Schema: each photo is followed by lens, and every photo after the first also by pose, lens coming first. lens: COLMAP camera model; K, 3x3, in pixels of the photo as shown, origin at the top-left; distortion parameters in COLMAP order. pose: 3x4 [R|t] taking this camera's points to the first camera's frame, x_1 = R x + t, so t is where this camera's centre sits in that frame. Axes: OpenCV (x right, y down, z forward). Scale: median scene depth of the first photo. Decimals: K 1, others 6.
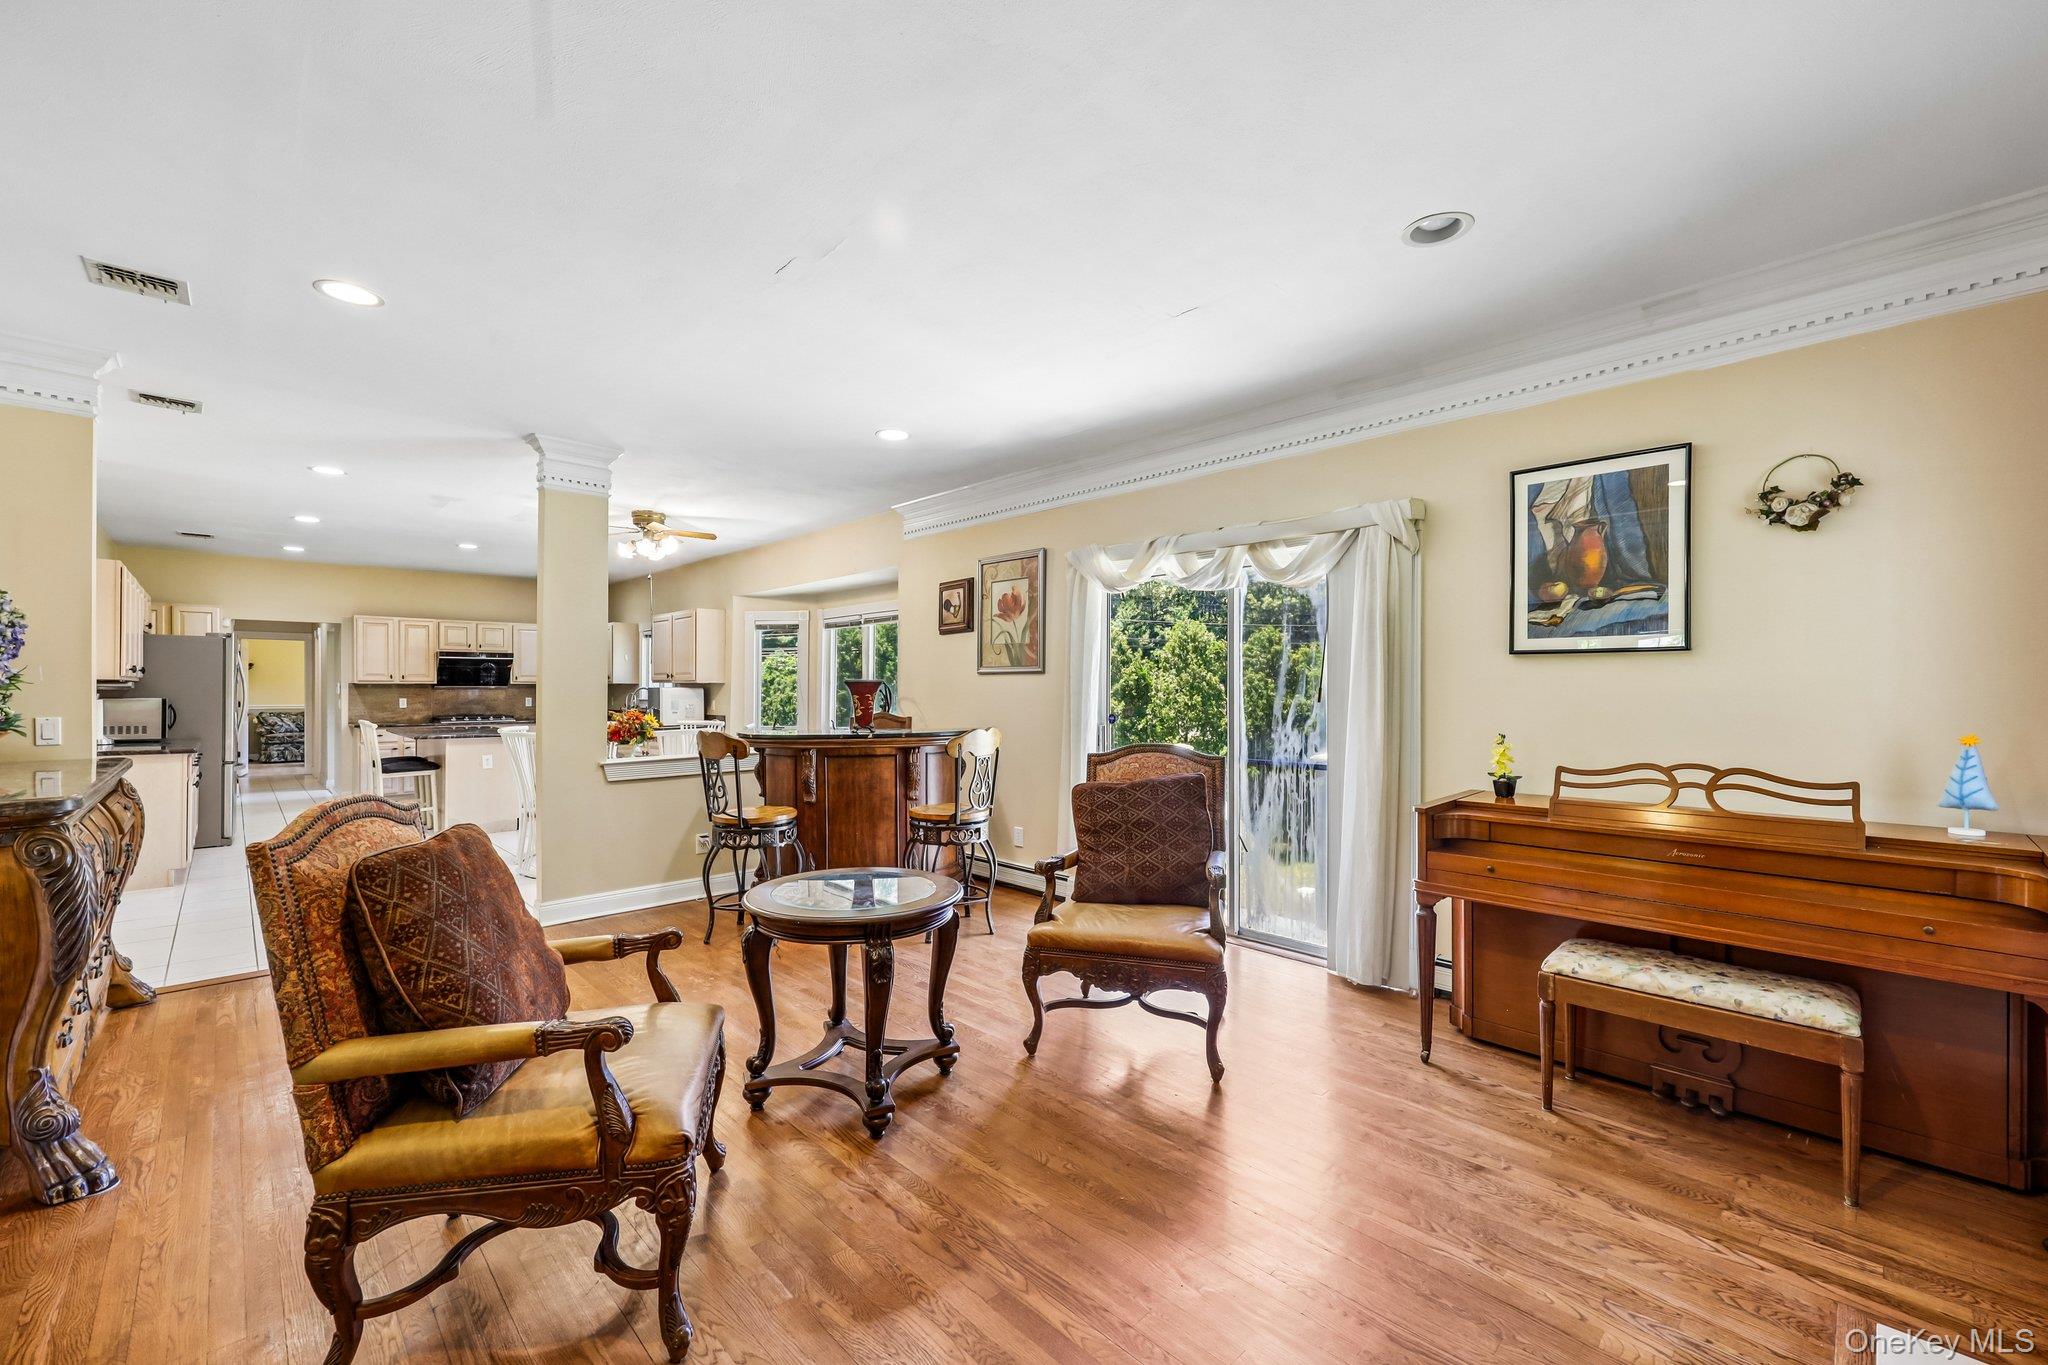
lens RADIAL K [[831.3, 0, 1002.2], [0, 831.3, 686.1], [0, 0, 1]] dist [-0.003857, 0.001228]
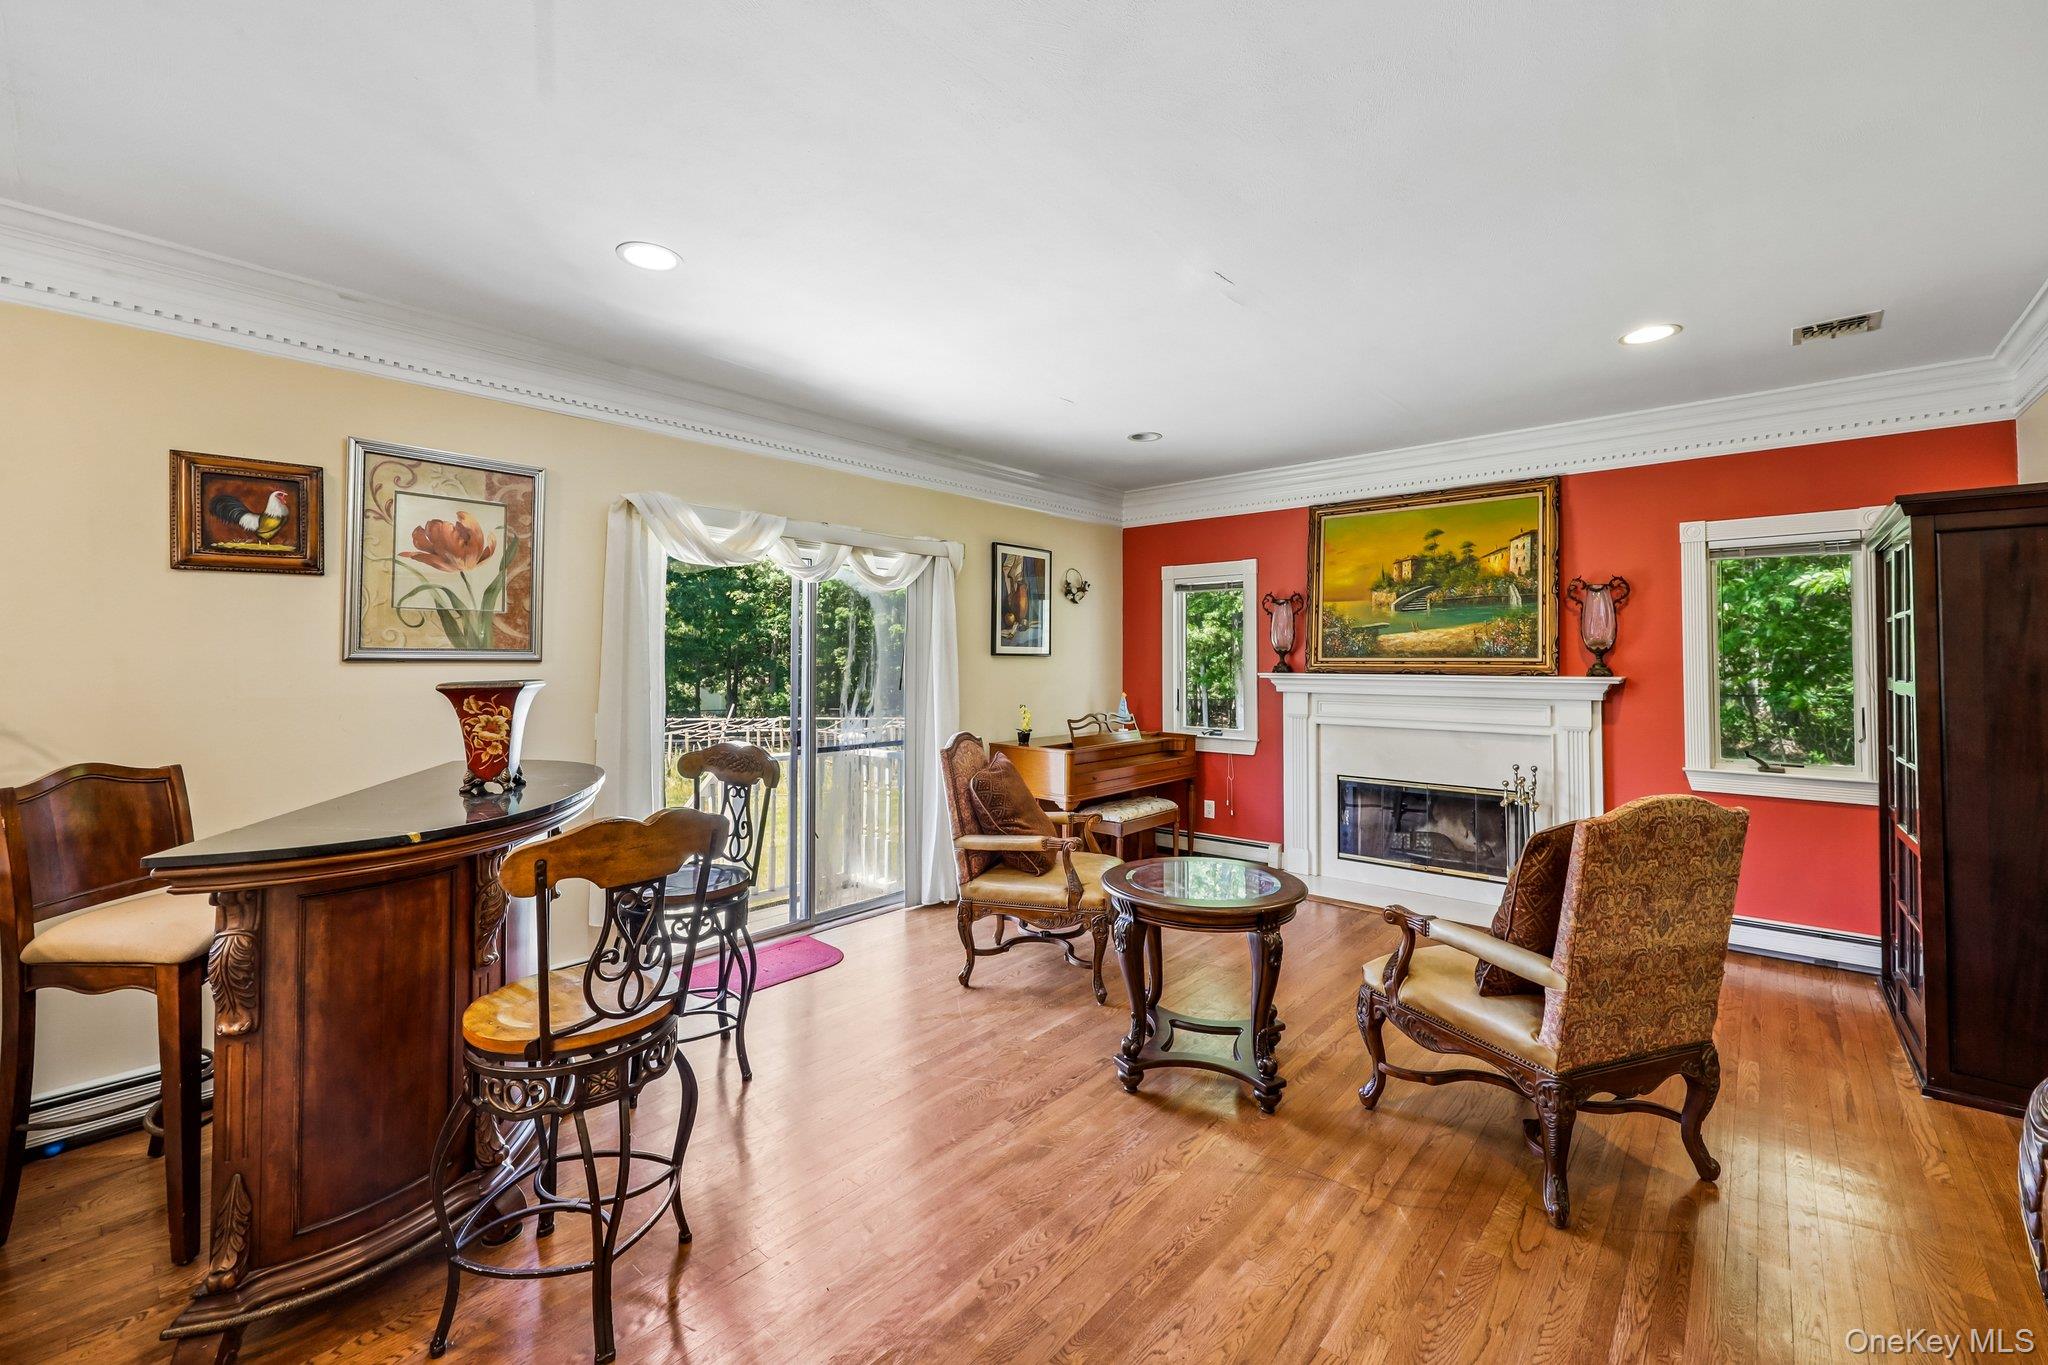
lens RADIAL K [[831.3, 0, 1031.4], [0, 831.3, 644.0], [0, 0, 1]] dist [-0.003857, 0.001228]
pose [[-0.088384, 0.020490, 0.995876, -0.748055], [-0.003752, 0.999774, -0.020903, -0.020480], [-0.996079, -0.005584, -0.088288, 0.808532]]
